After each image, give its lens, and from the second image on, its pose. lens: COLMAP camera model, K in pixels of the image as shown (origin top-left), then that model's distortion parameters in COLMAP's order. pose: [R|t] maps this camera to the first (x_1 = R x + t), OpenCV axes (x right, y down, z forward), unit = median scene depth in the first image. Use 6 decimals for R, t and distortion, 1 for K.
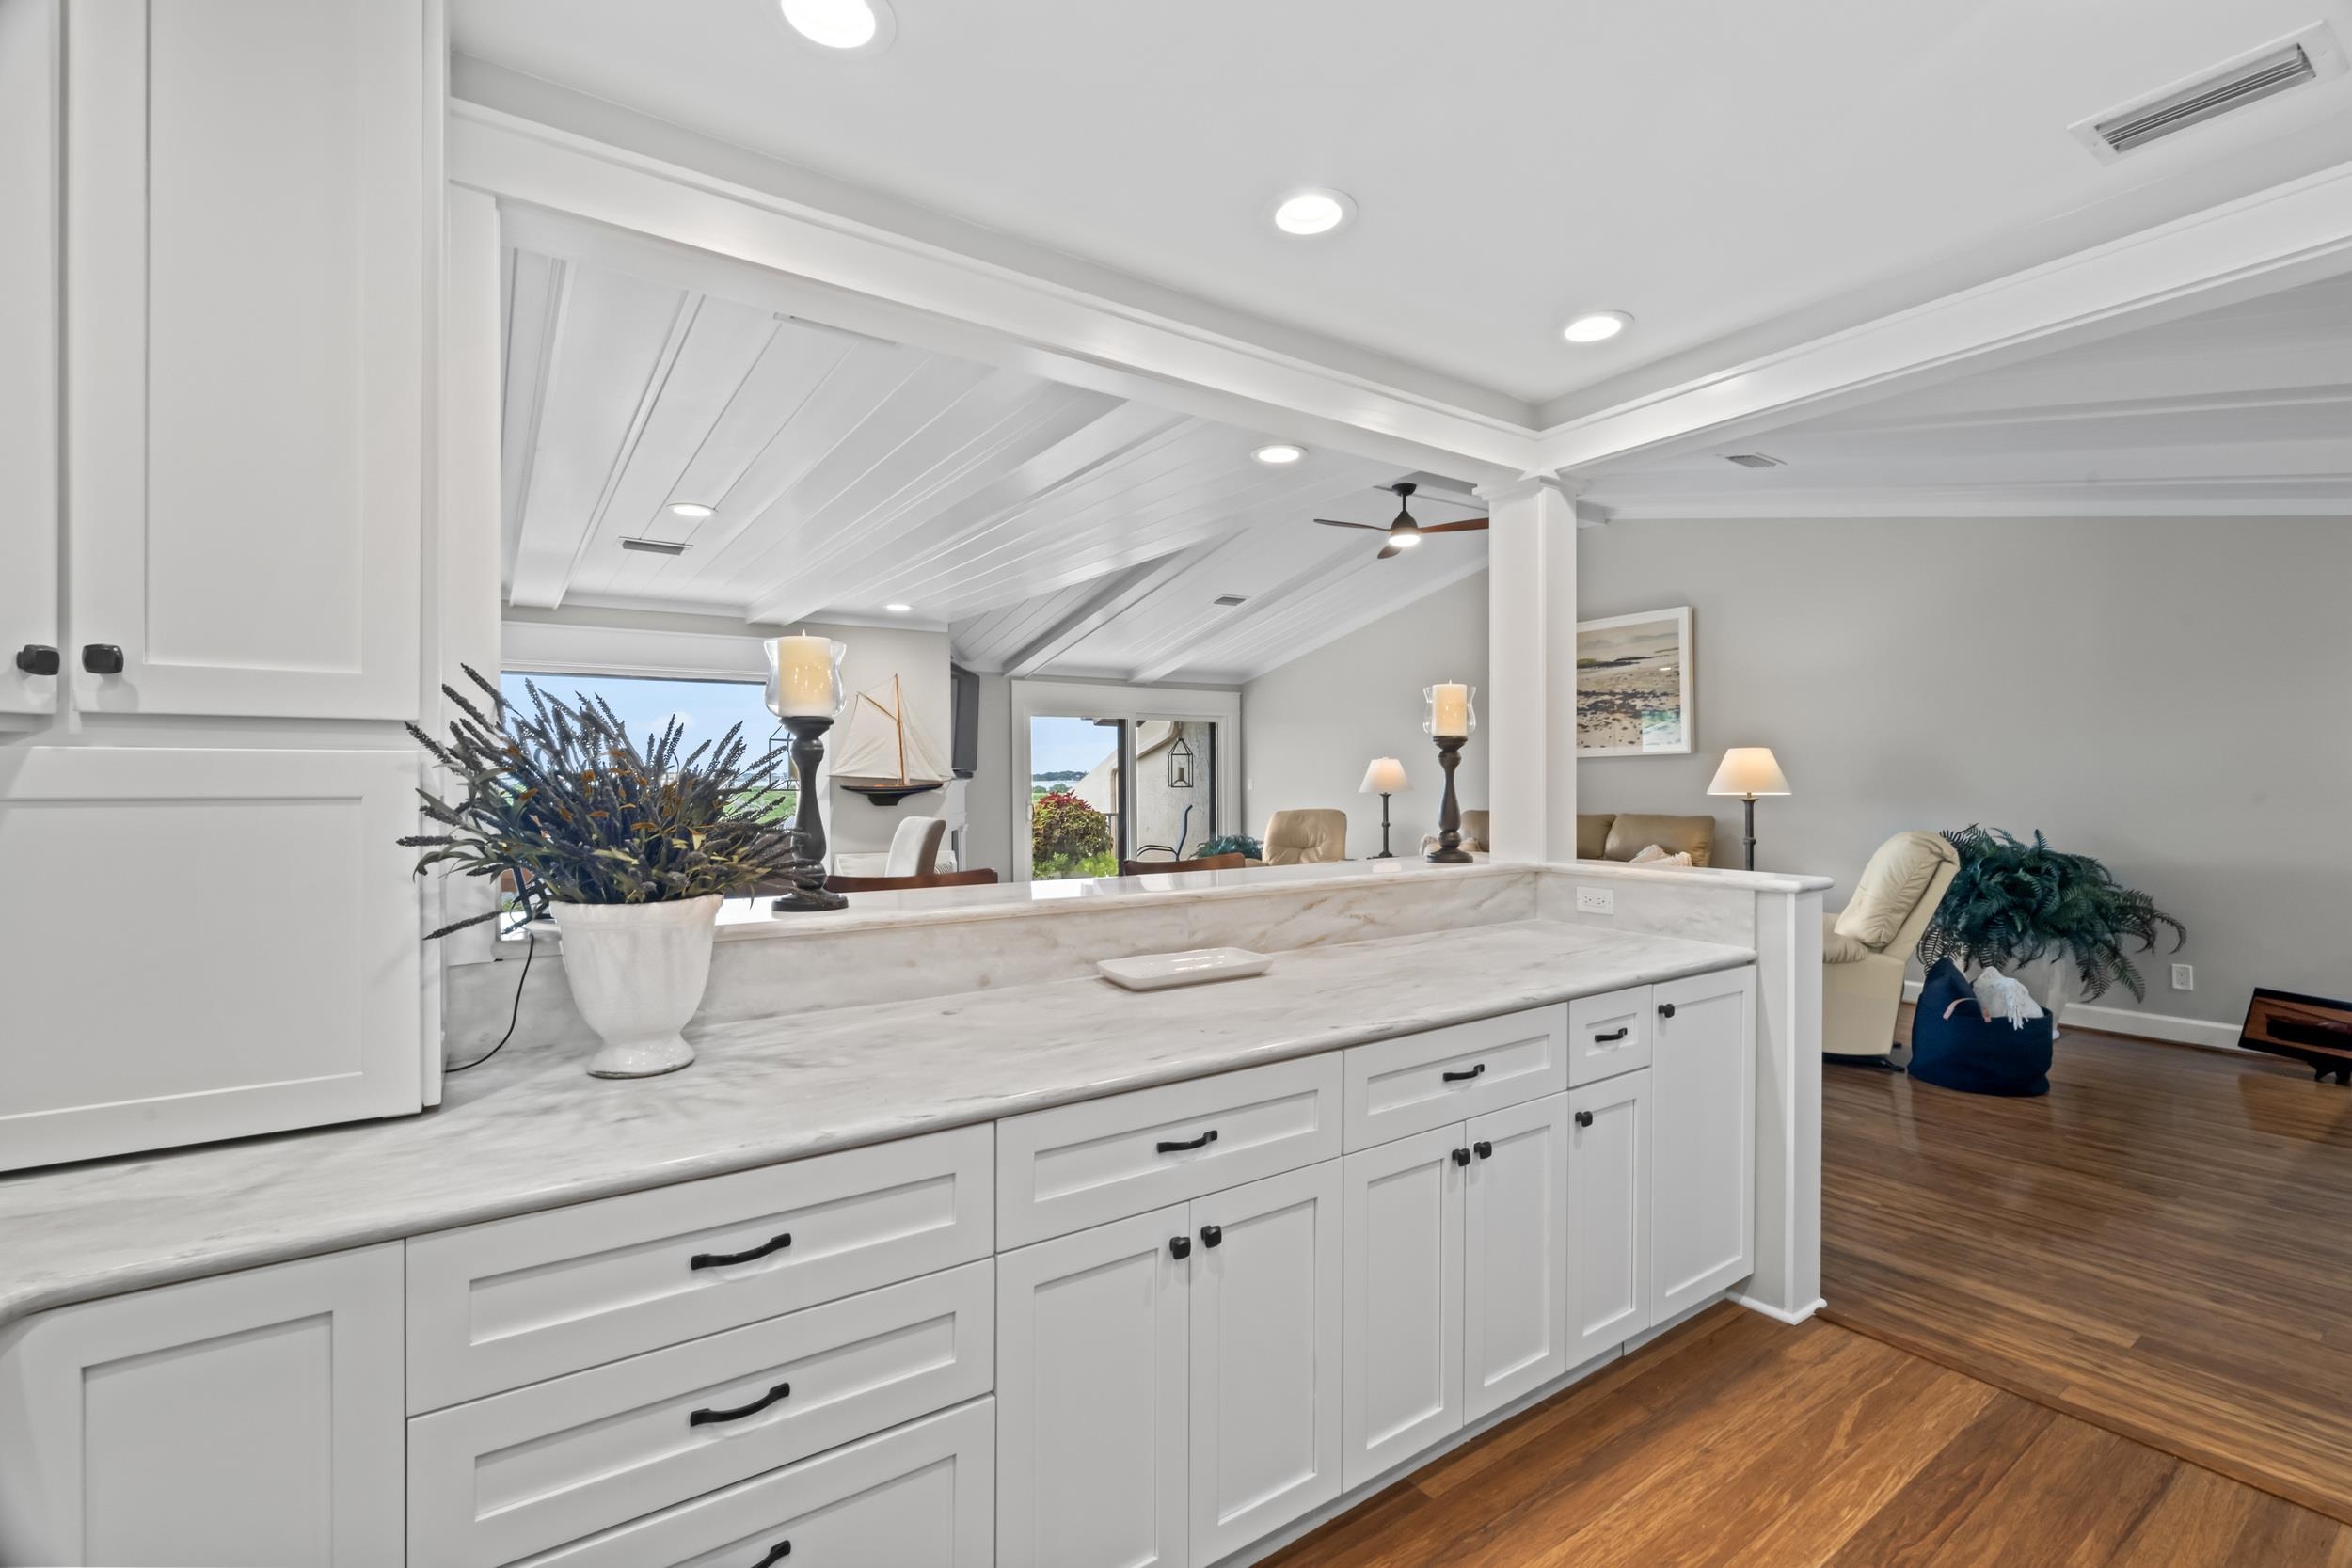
lens RADIAL K [[1023.3, 0, 1177.7], [0, 1023.3, 775.4], [0, 0, 1]] dist [-0.003847, 0.000702]
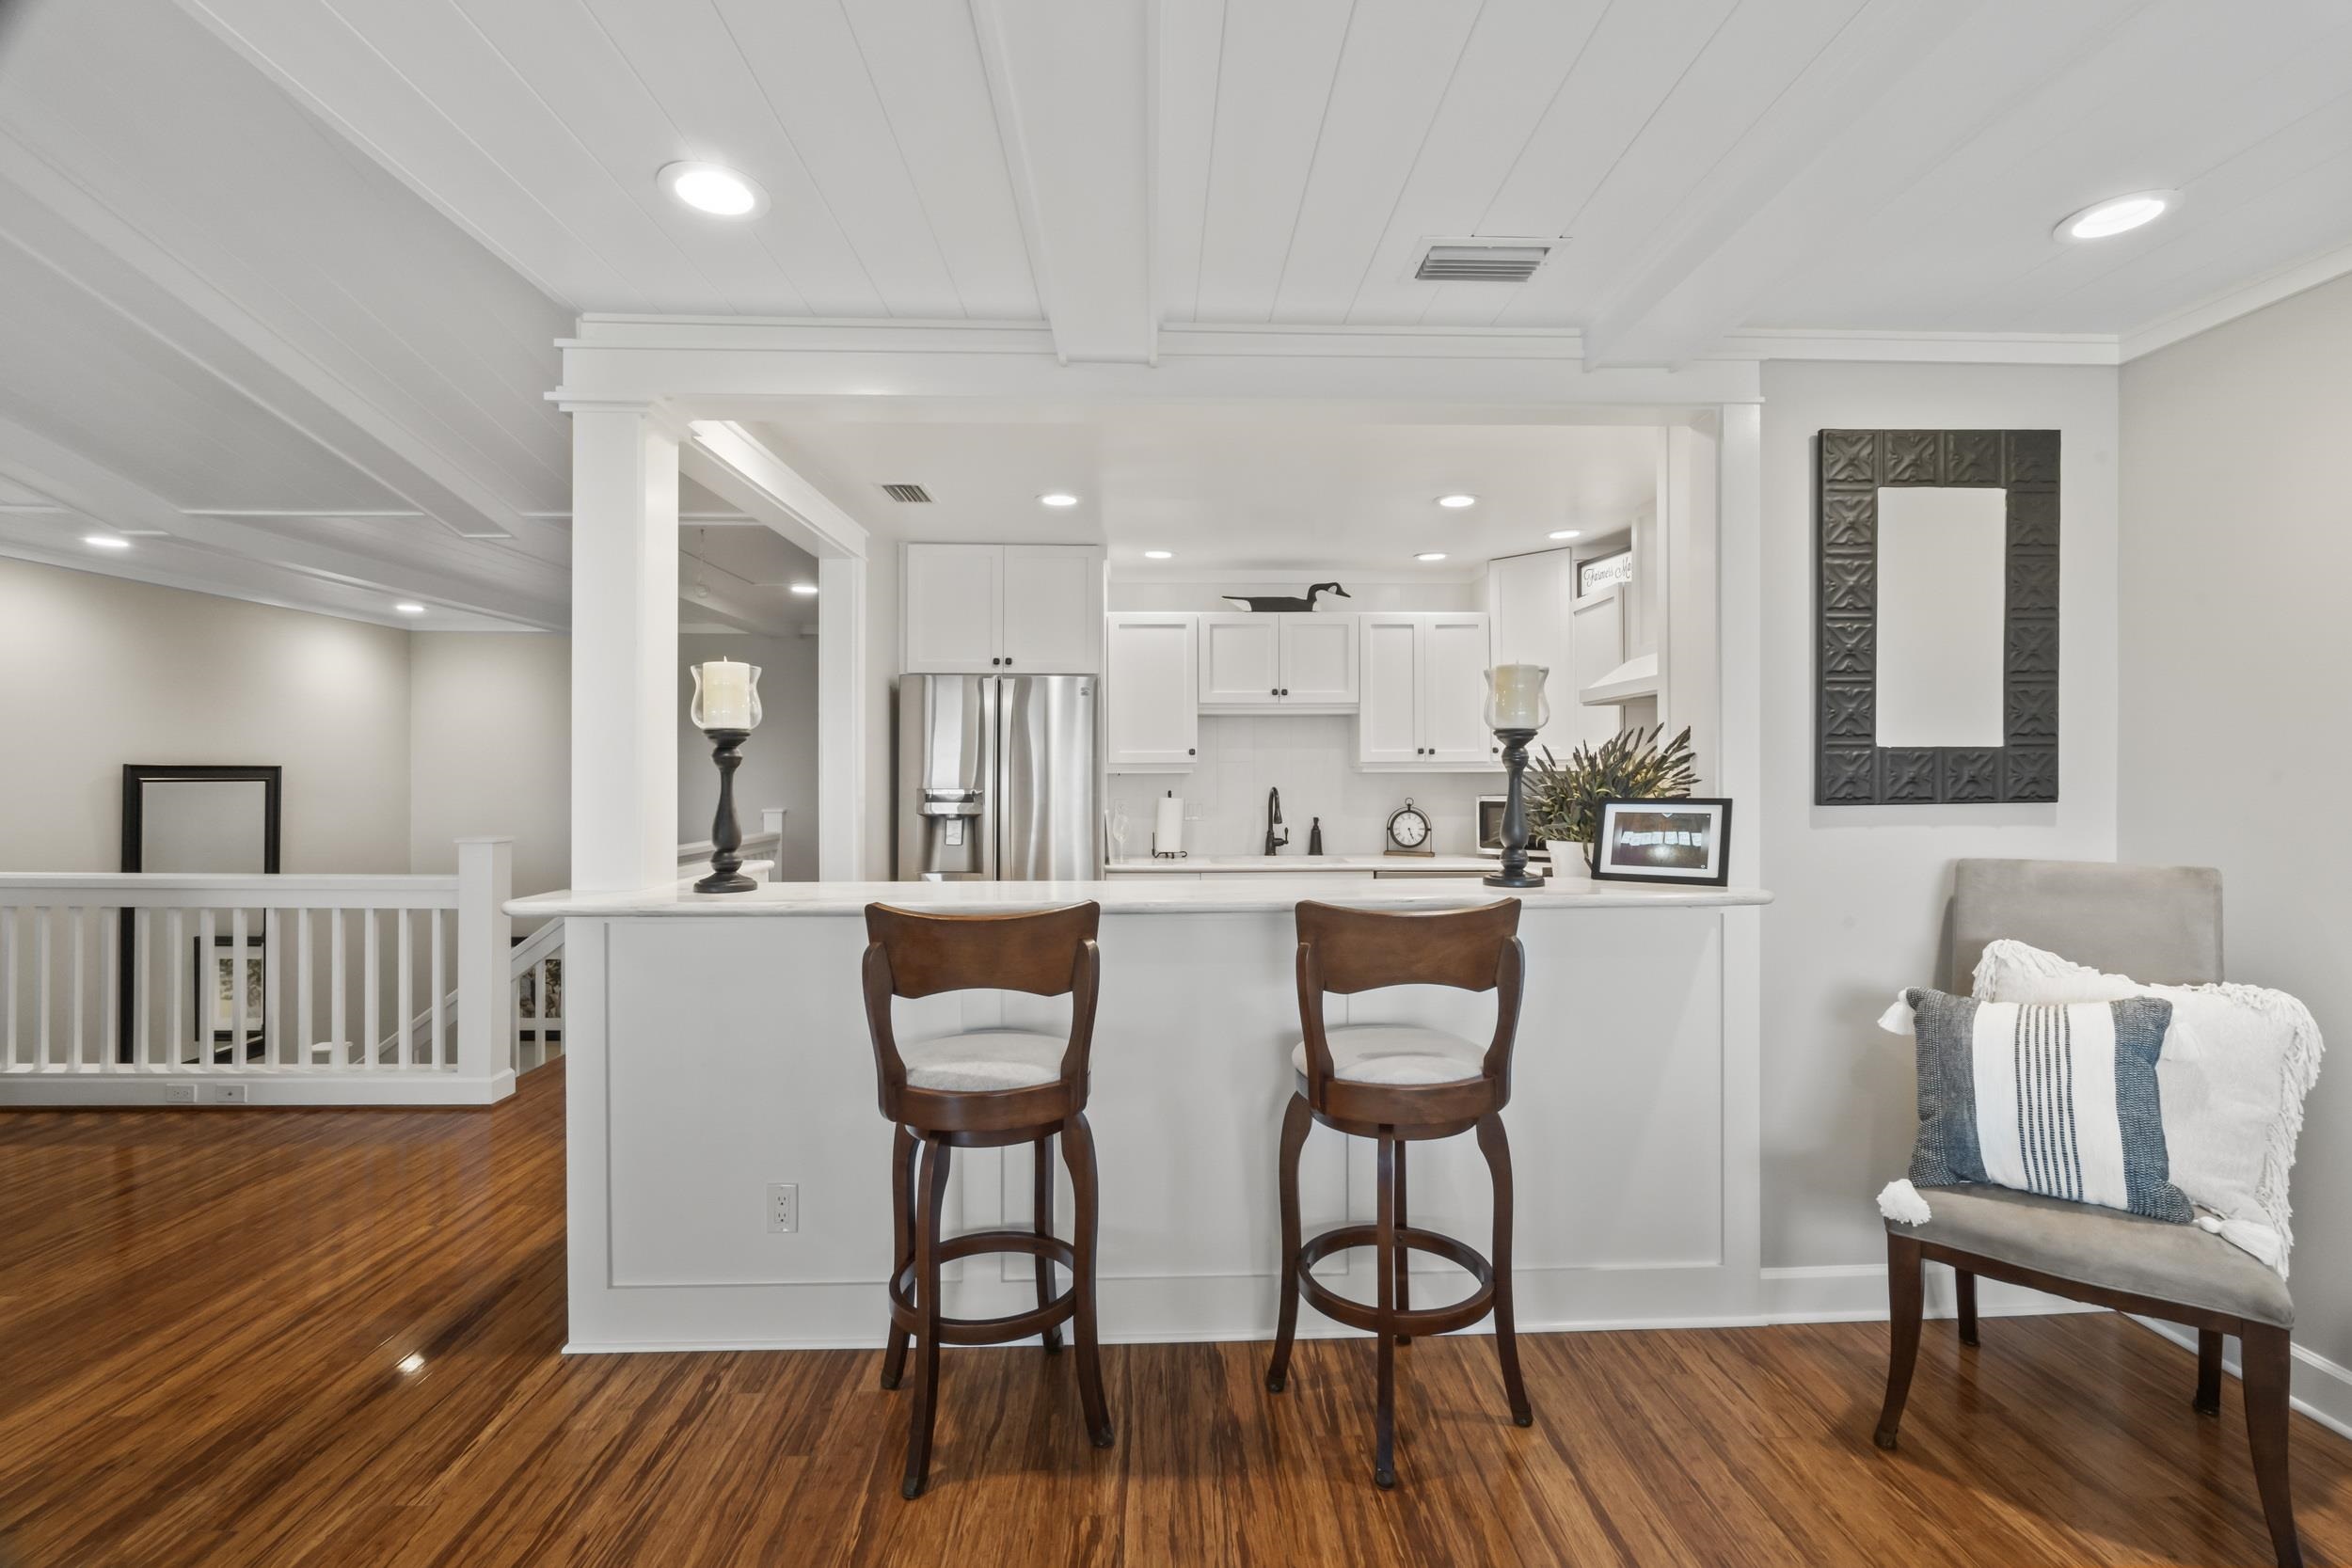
lens RADIAL K [[1023.3, 0, 1177.7], [0, 1023.3, 775.4], [0, 0, 1]] dist [-0.003847, 0.000702]
pose [[-0.843476, 0.005349, 0.537140, -0.187699], [0.003271, 0.999983, -0.004821, 0.000309], [-0.537157, -0.002310, -0.843479, 0.626072]]
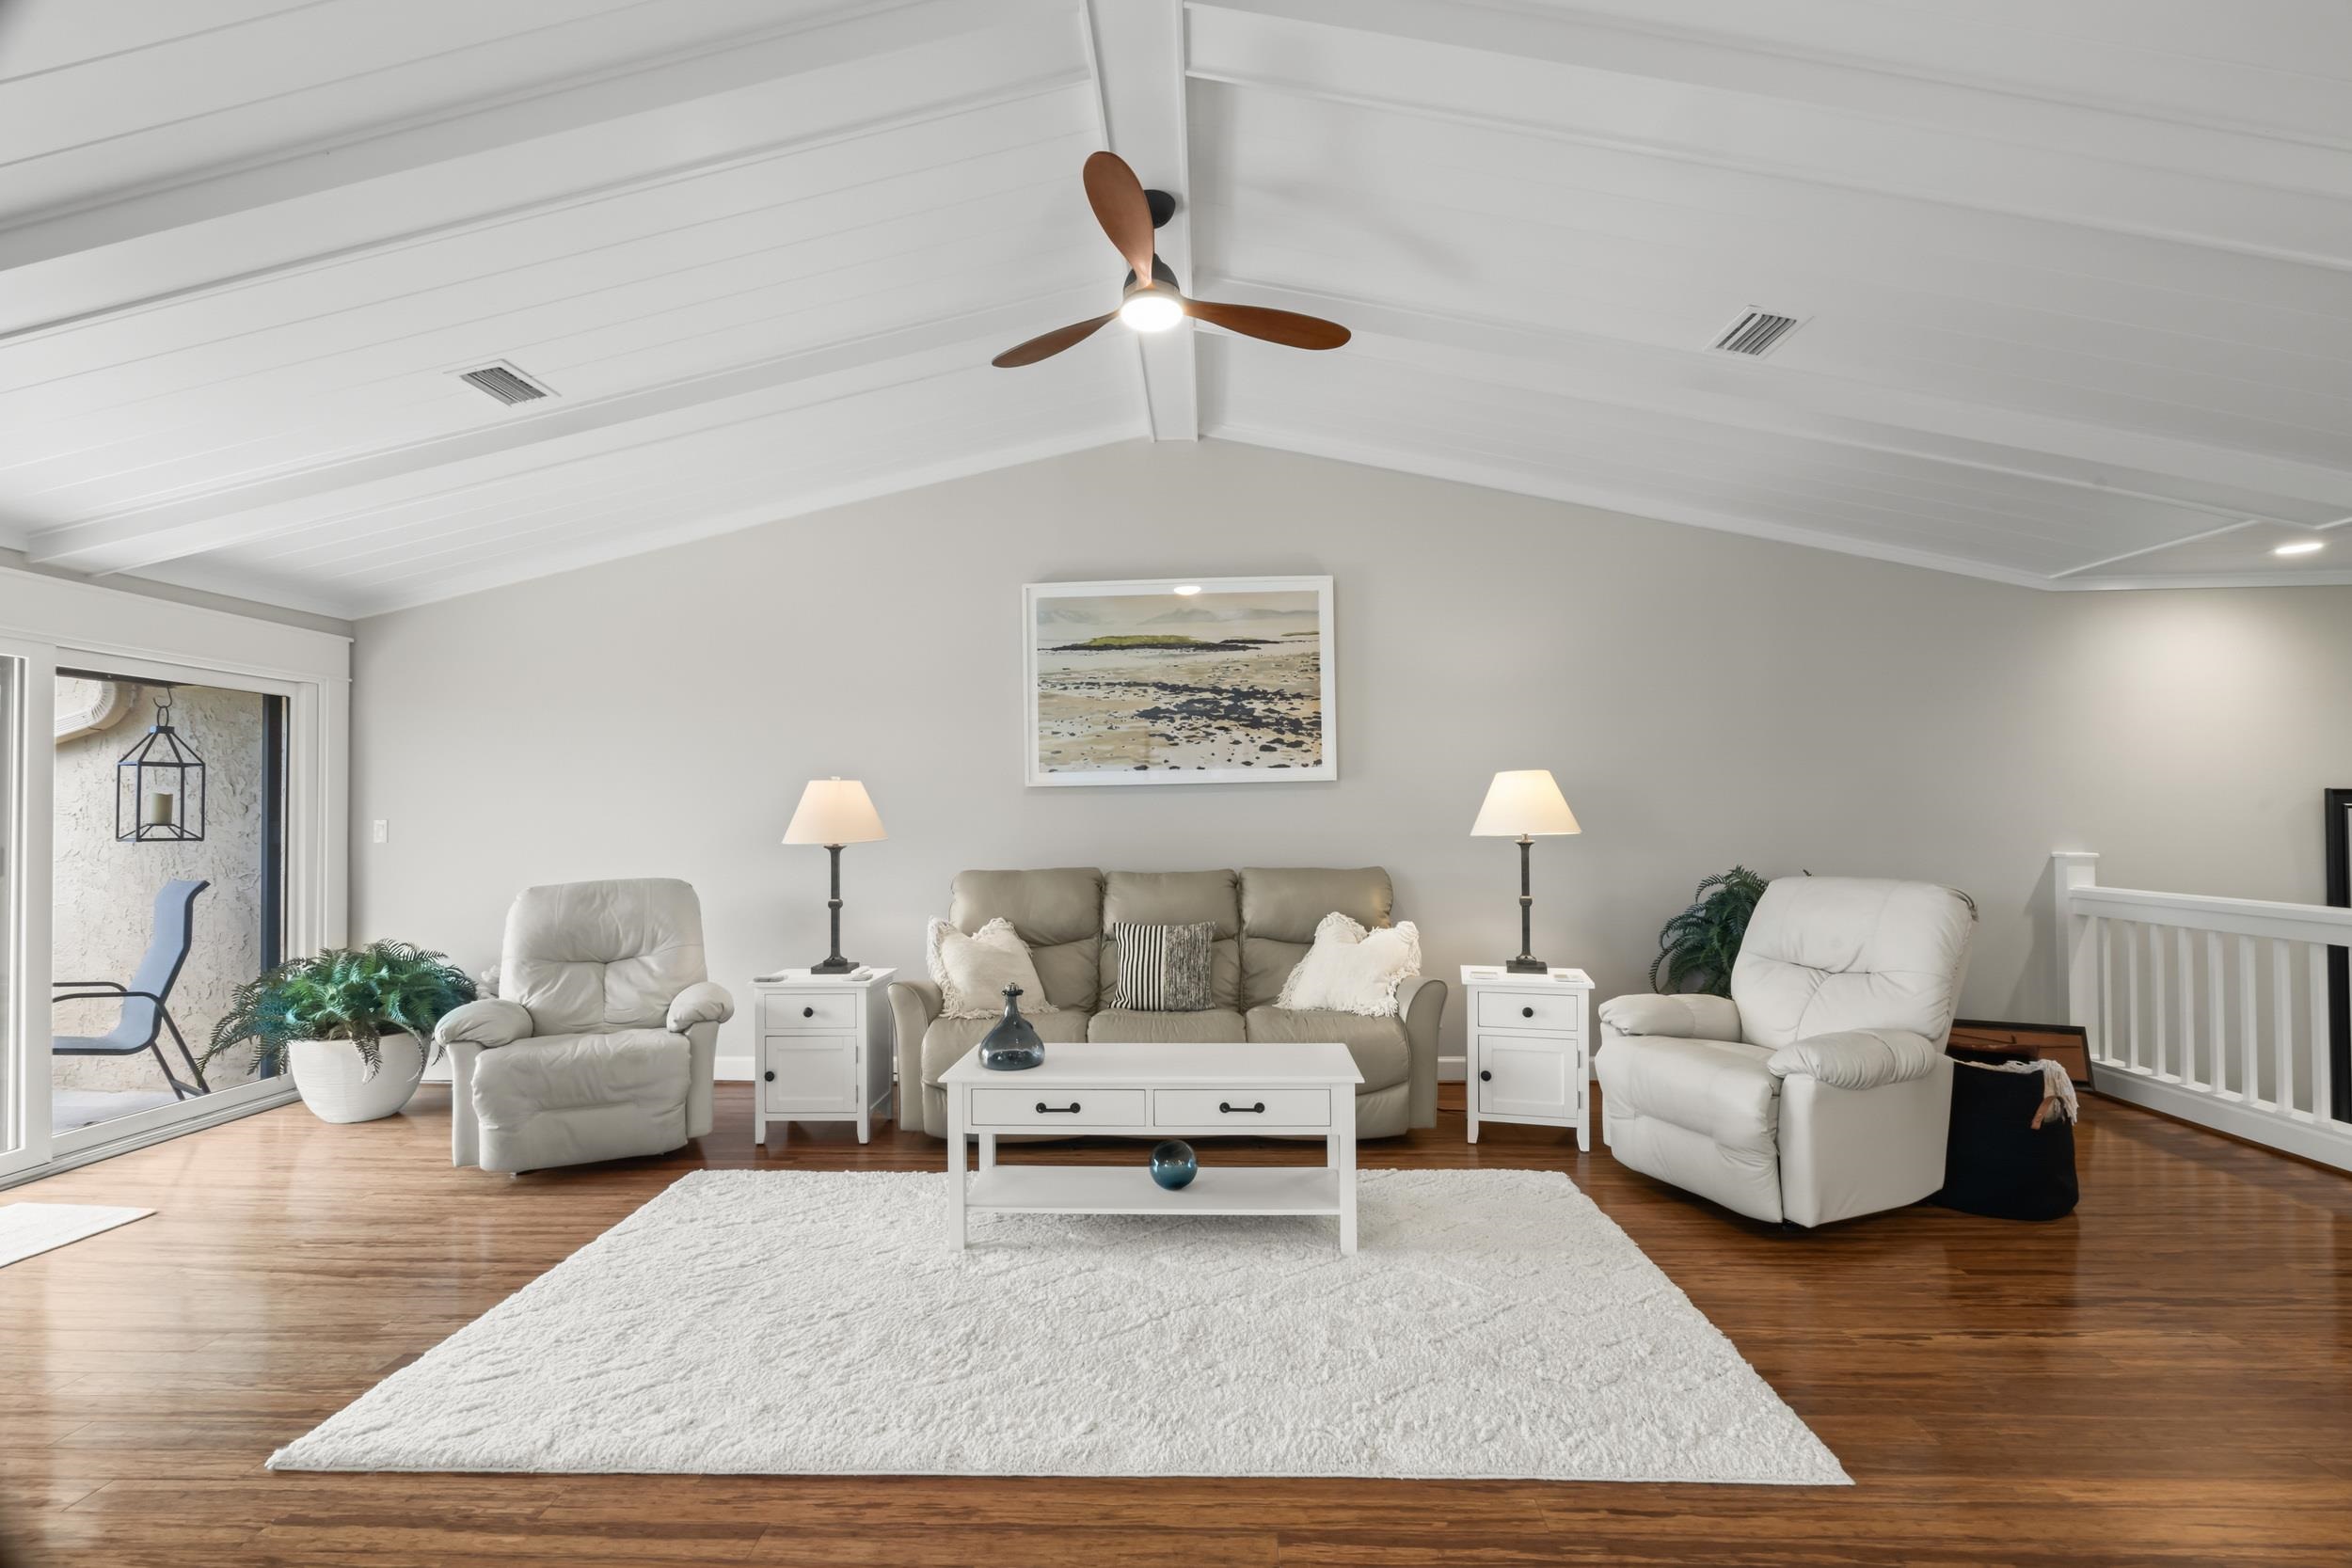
lens RADIAL K [[1027.0, 0, 1179.3], [0, 1027.0, 797.8], [0, 0, 1]] dist [-0.008253, 0.001178]
pose [[0.594787, 0.018866, 0.803662, -0.133656], [0.001614, 0.999695, -0.024662, 0.007613], [-0.803882, 0.015965, 0.594575, 0.621211]]
